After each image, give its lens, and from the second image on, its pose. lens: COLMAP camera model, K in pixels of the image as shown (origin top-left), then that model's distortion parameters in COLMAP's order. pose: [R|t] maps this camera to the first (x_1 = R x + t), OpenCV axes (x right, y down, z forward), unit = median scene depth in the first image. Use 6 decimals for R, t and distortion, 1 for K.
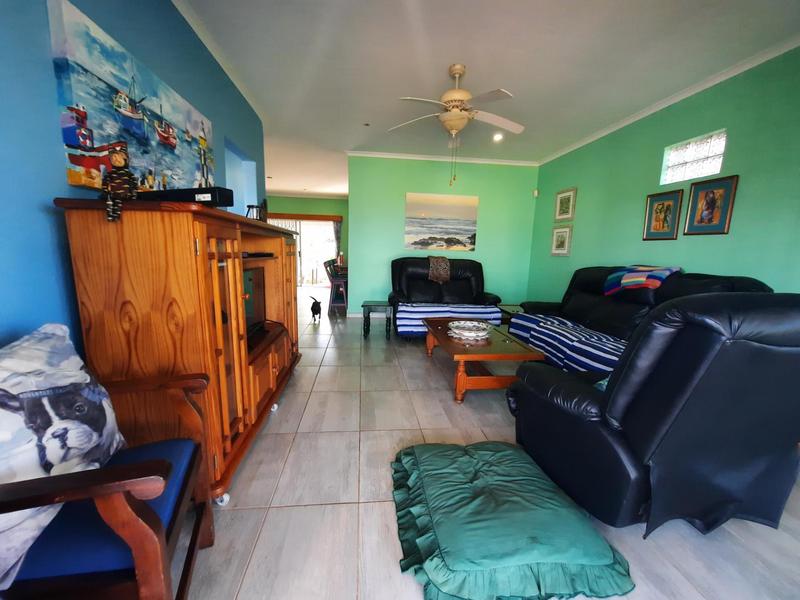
lens RADIAL K [[318.3, 0, 399.3], [0, 318.3, 305.8], [0, 0, 1]] dist [-0.010691, -0.002107]
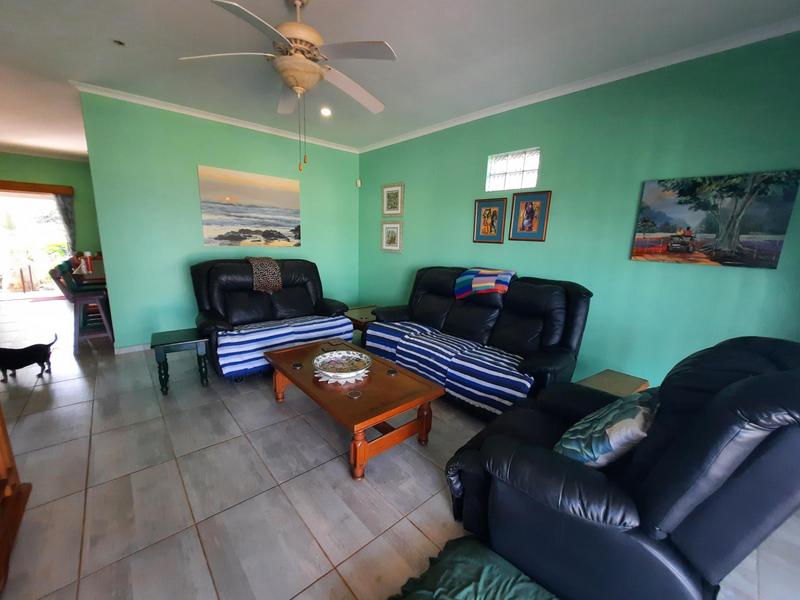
lens RADIAL K [[318.3, 0, 398.9], [0, 318.3, 307.3], [0, 0, 1]] dist [-0.010691, -0.002107]
pose [[0.816887, -0.120610, 0.564046, -0.061167], [0.085912, 0.992428, 0.087787, -0.087701], [-0.570363, -0.023254, 0.821063, 0.213355]]
